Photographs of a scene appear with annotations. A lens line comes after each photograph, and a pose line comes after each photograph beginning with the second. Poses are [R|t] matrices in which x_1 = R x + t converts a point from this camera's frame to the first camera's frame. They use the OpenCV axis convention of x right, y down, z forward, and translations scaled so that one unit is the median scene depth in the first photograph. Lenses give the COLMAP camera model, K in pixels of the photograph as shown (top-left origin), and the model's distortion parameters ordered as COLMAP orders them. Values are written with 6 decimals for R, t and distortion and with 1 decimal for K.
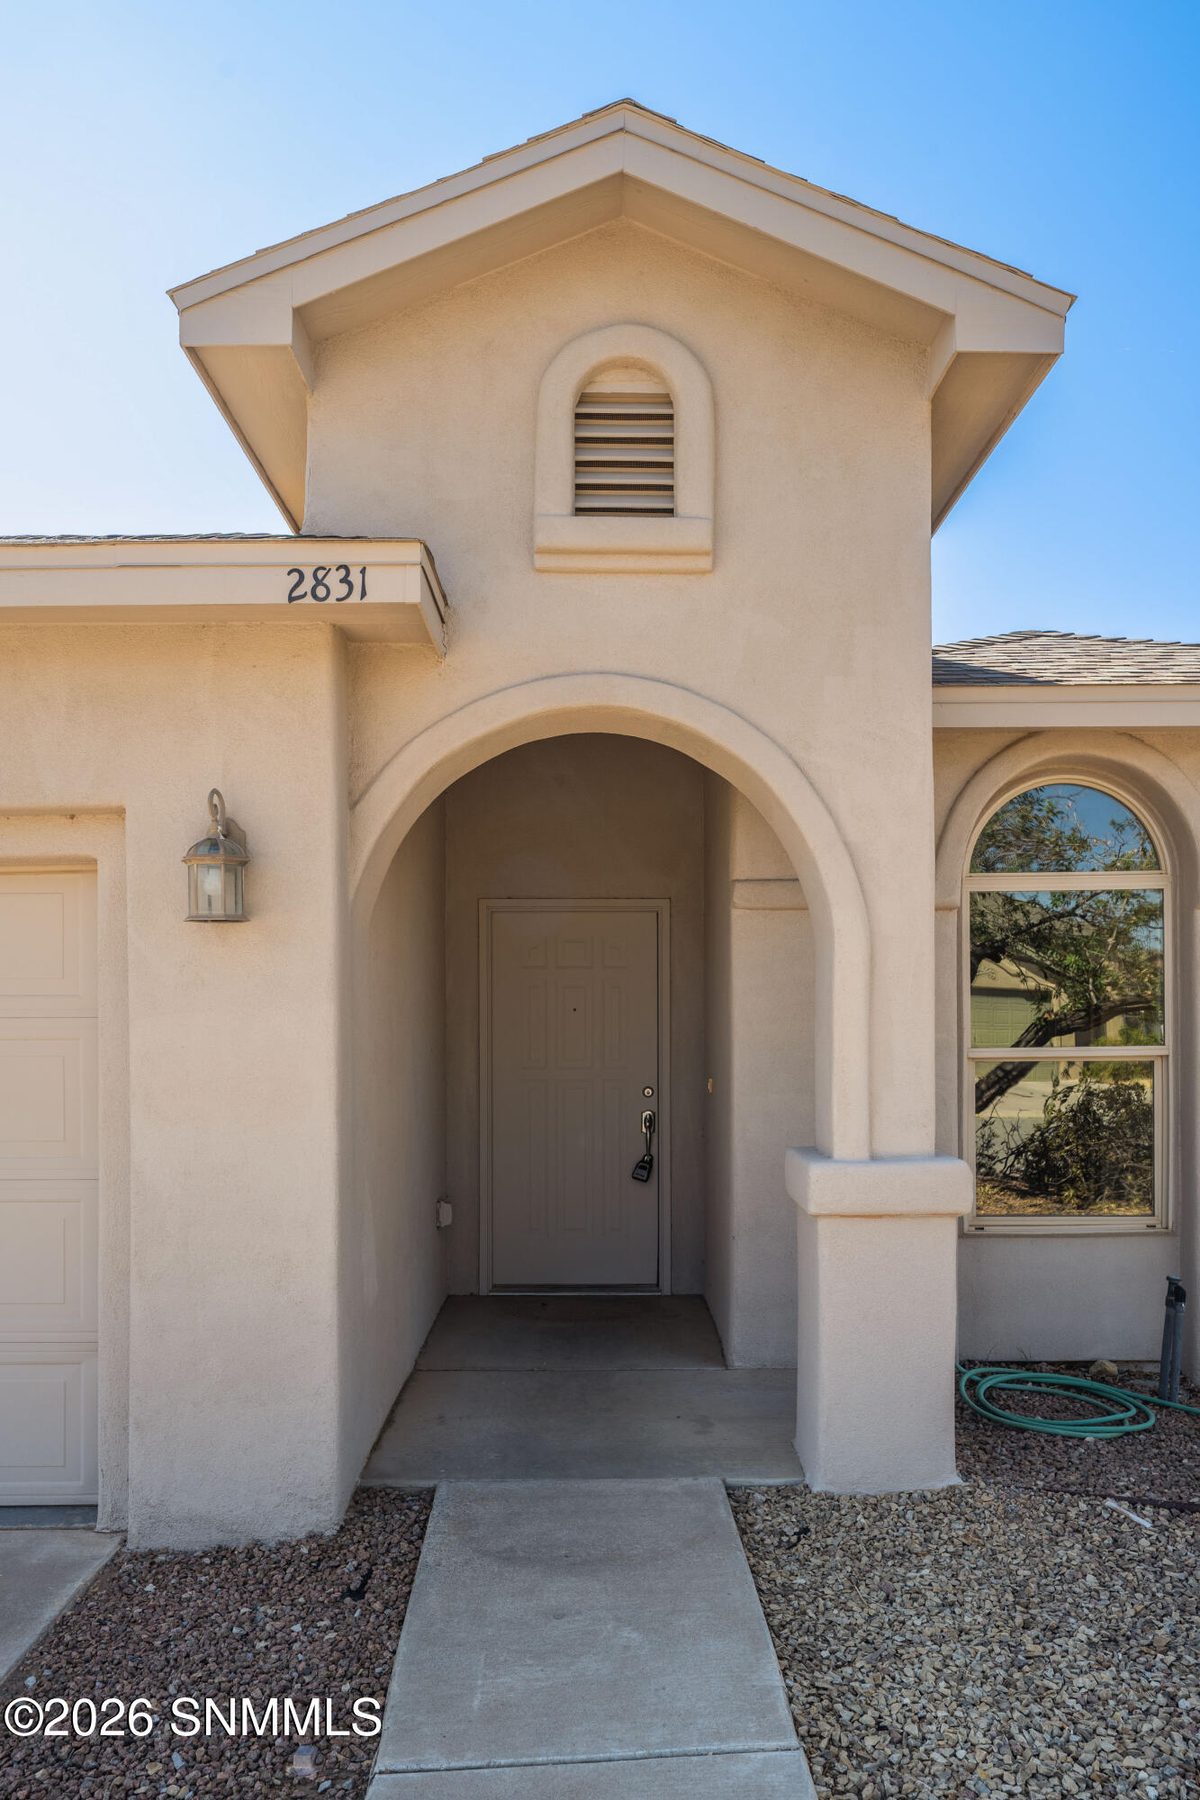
lens RADIAL K [[3797.4, 0, 600.0], [0, 3797.4, 900.0], [0, 0, 1]] dist [-0.002799, -0.006687]
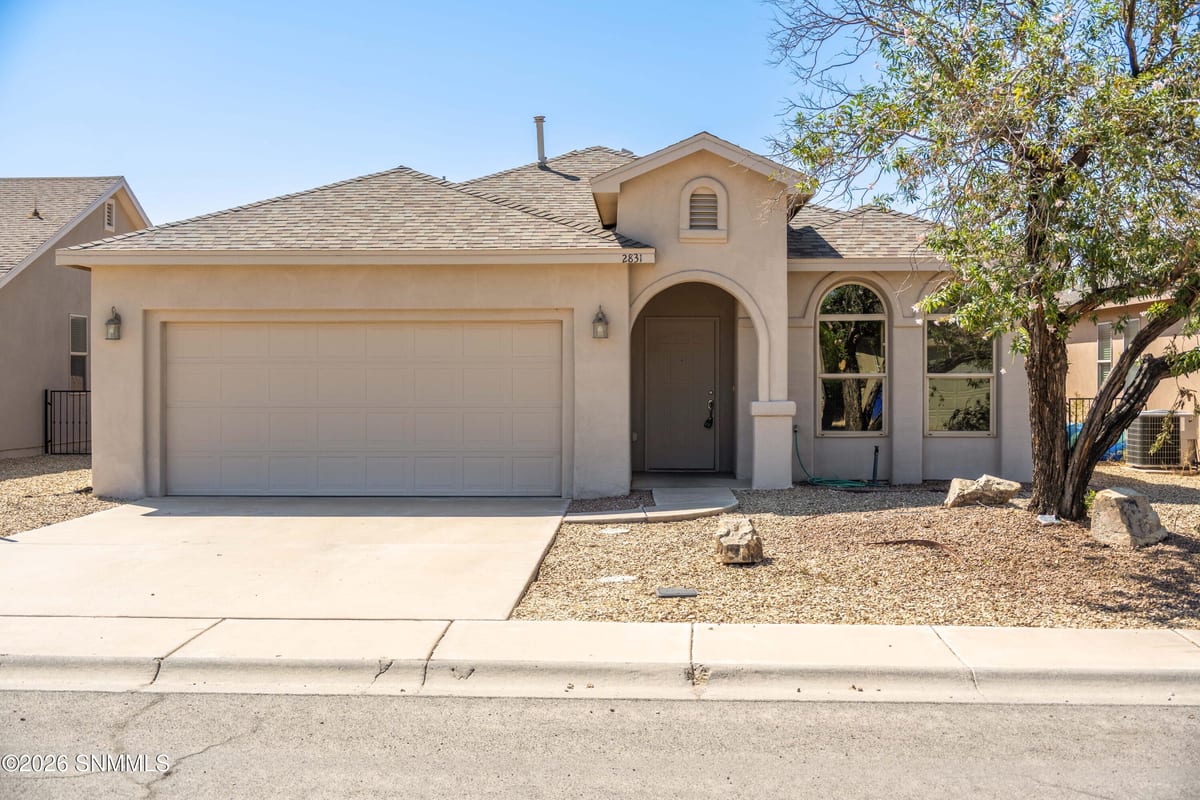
lens RADIAL K [[1530.7, 0, 600.0], [0, 1530.7, 400.0], [0, 0, 1]] dist [-0.010132, -0.002936]
pose [[0.998223, 0.002783, -0.059516, -0.005311], [0.000469, 0.998511, 0.054549, -0.015124], [0.059579, -0.054480, 0.996736, -0.512837]]
